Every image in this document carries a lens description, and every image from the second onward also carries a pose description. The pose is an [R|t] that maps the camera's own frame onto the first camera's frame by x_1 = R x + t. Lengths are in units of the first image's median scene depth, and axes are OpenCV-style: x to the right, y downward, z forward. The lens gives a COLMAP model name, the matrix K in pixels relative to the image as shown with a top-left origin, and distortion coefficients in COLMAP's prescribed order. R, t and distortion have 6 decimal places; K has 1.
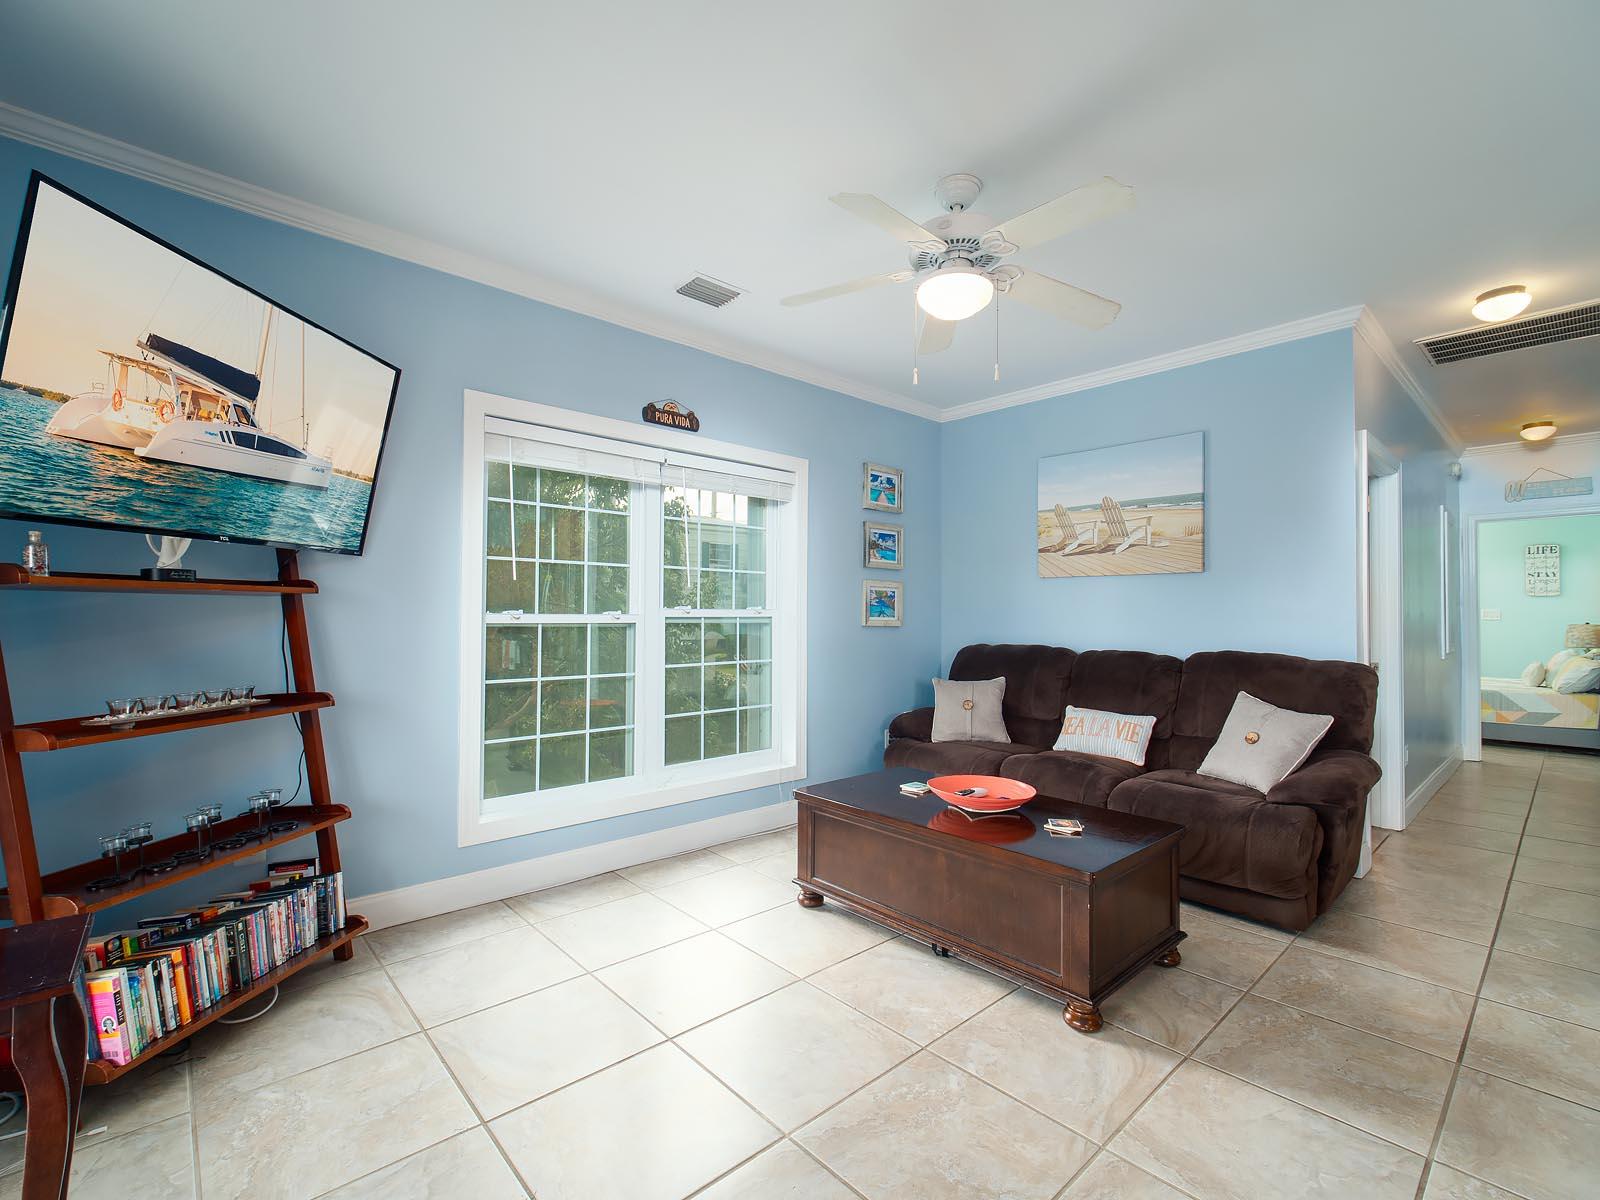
lens RADIAL K [[713.3, 0, 807.5], [0, 713.3, 602.3], [0, 0, 1]] dist [-0.001781, -0.001165]
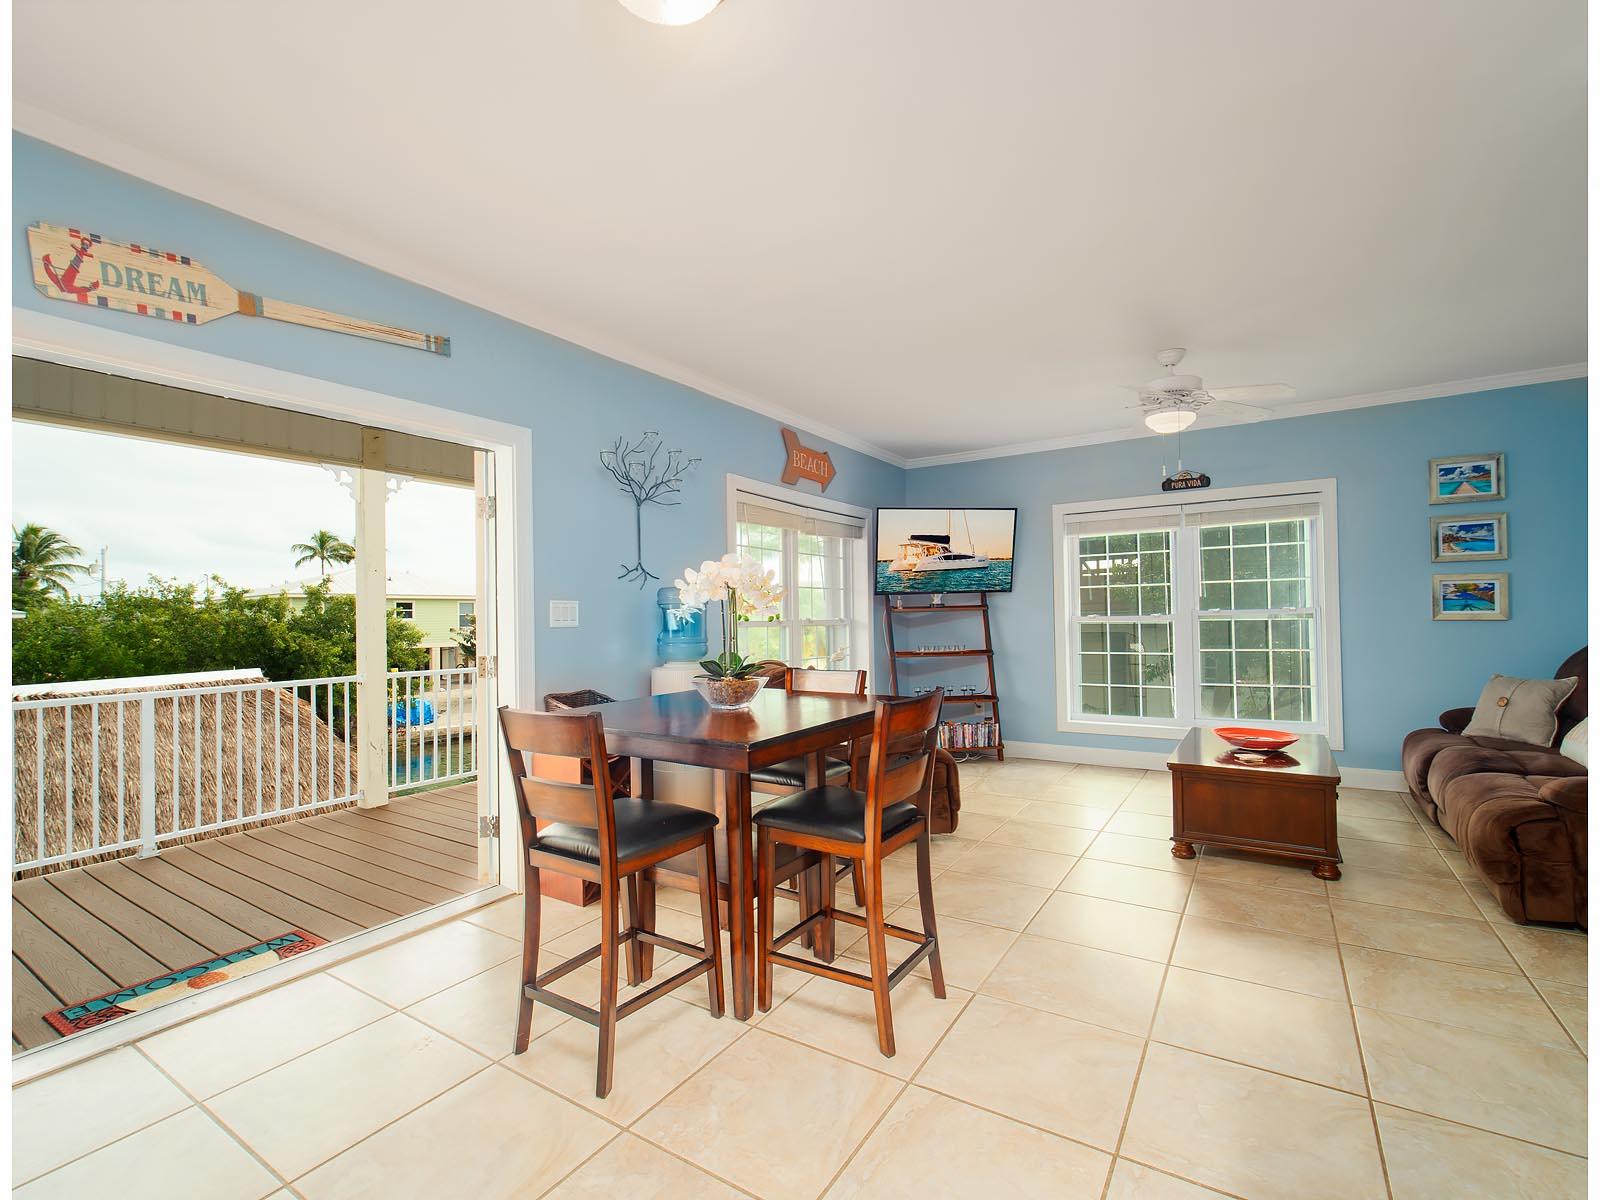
lens RADIAL K [[717.5, 0, 809.9], [0, 717.5, 609.2], [0, 0, 1]] dist [-0.009194, 0.000144]
pose [[0.256009, -0.022212, -0.966419, 1.382432], [0.037521, 0.999211, -0.013026, -0.003767], [0.965946, -0.032926, 0.256640, -0.209065]]
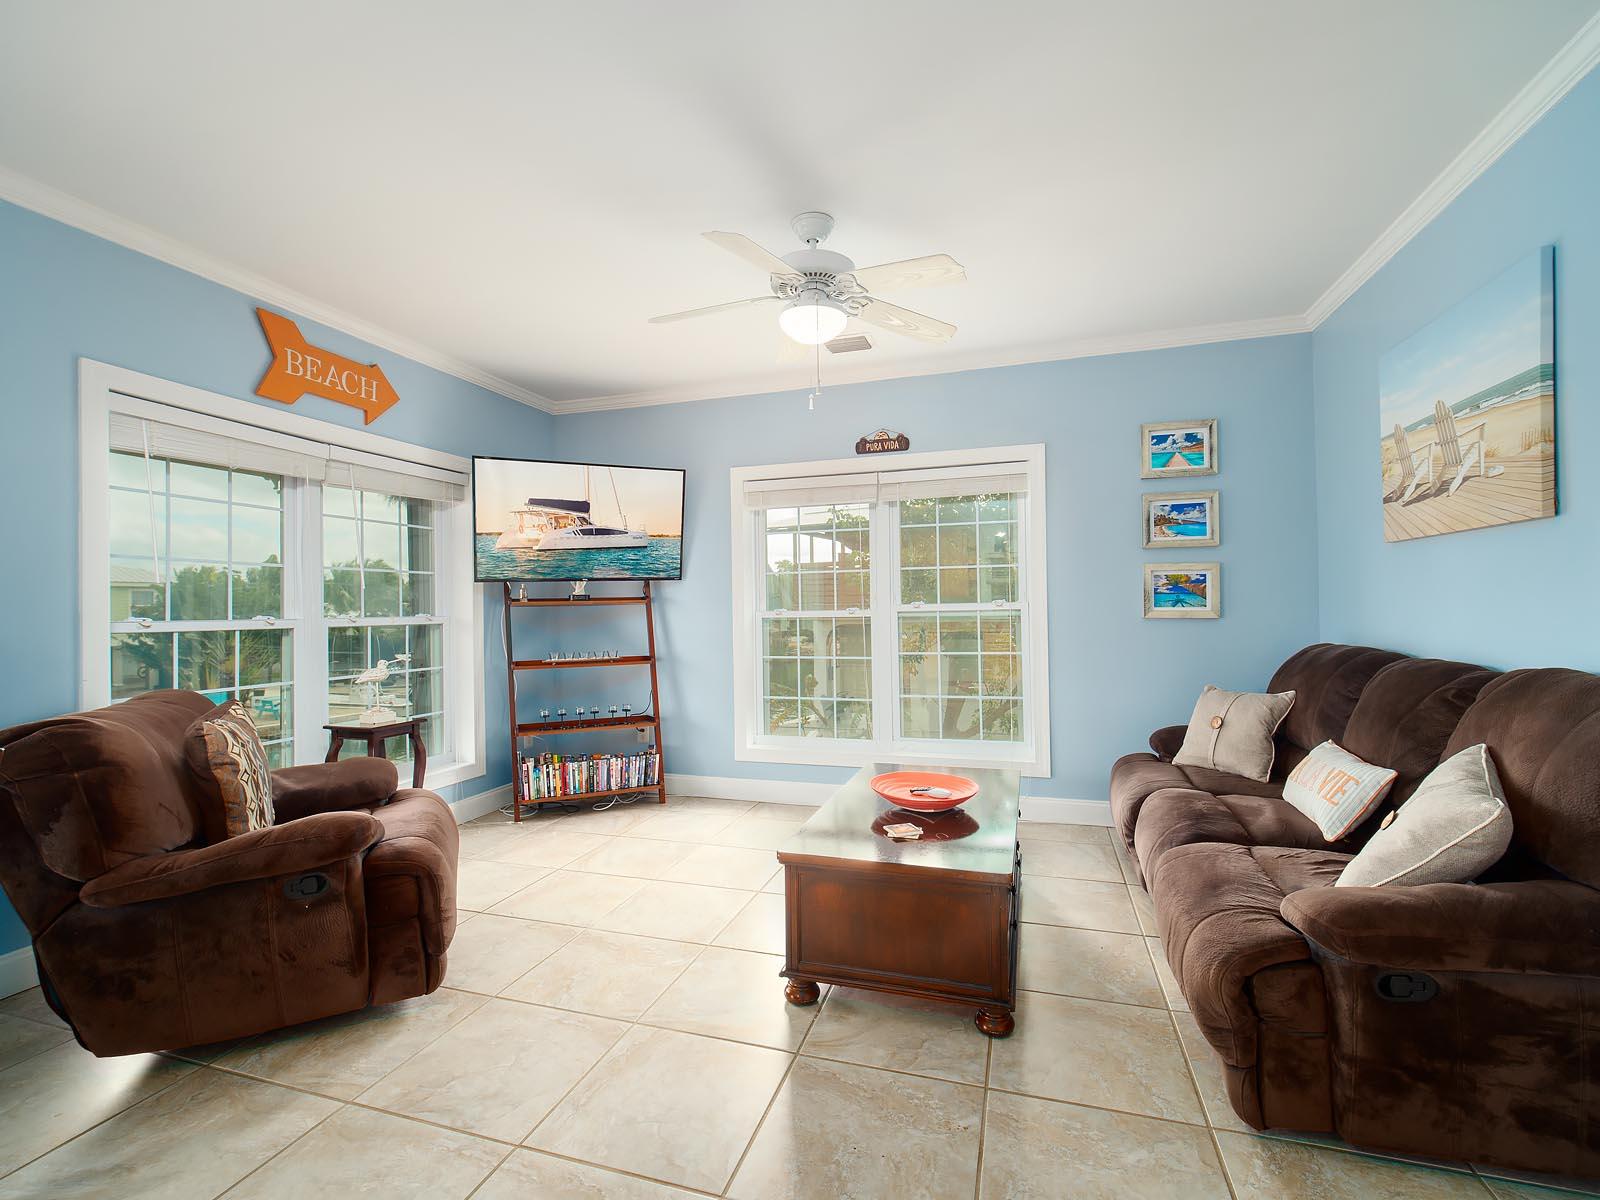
lens RADIAL K [[713.3, 0, 807.5], [0, 713.3, 602.3], [0, 0, 1]] dist [-0.001781, -0.001165]
pose [[0.504363, -0.019032, -0.863282, 1.005678], [0.034976, 0.999387, -0.001598, 0.003188], [0.862783, -0.029388, 0.504719, 0.371340]]
